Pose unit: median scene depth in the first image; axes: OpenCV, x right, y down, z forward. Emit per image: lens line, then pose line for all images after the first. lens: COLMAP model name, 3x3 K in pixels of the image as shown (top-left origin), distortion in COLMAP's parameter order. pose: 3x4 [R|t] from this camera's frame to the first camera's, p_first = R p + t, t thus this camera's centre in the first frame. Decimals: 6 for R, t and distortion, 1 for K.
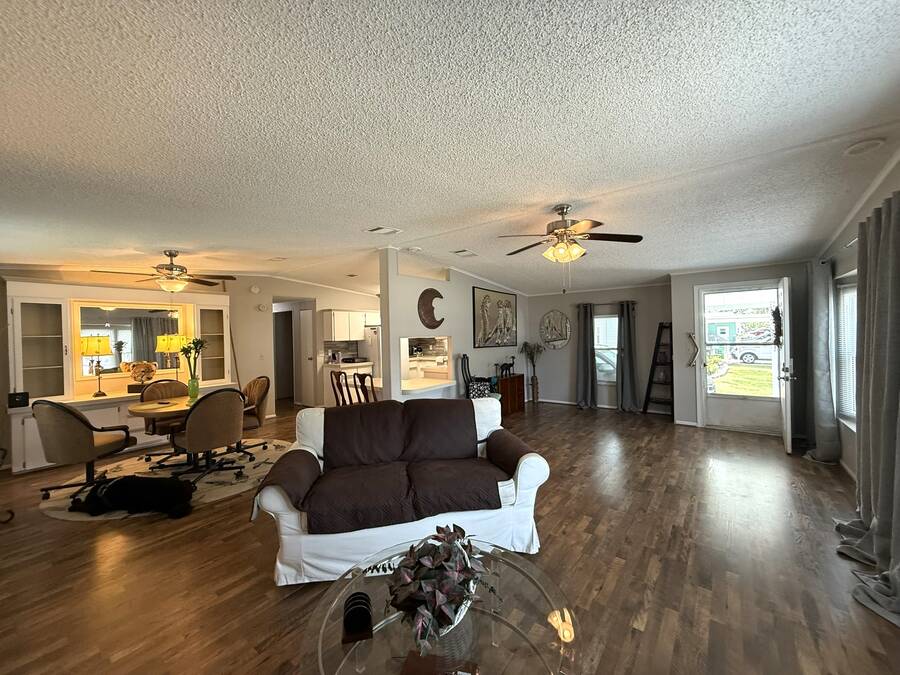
lens RADIAL K [[362.3, 0, 449.0], [0, 362.3, 338.6], [0, 0, 1]] dist [-0.015122, -0.000147]
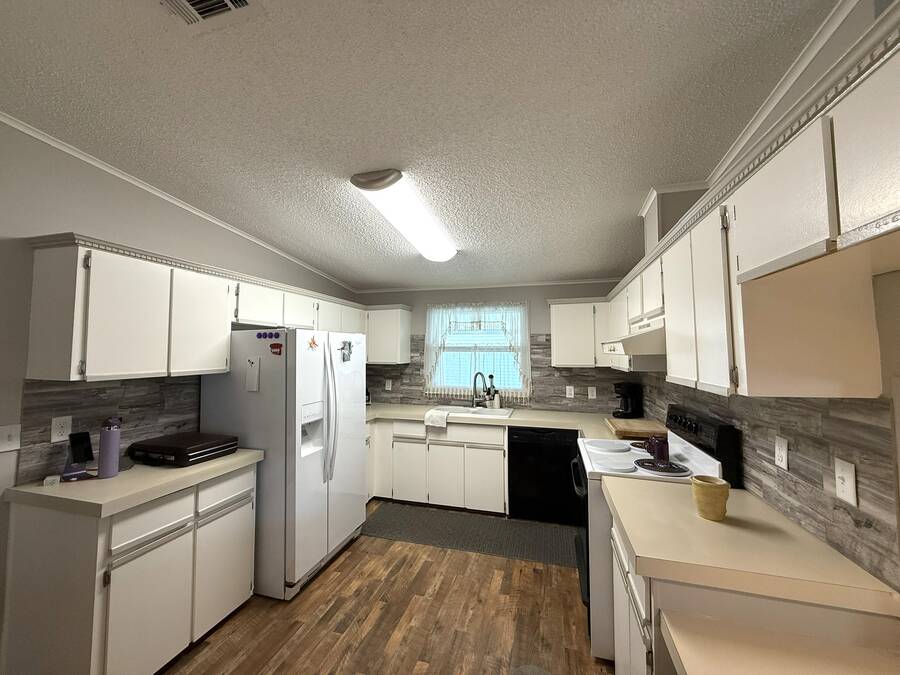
lens RADIAL K [[362.3, 0, 449.9], [0, 362.3, 337.9], [0, 0, 1]] dist [-0.015122, -0.000147]
pose [[0.941330, 0.038530, 0.335281, -0.170713], [-0.018662, 0.997884, -0.062280, -0.009629], [-0.336971, 0.052369, 0.940057, 0.688604]]
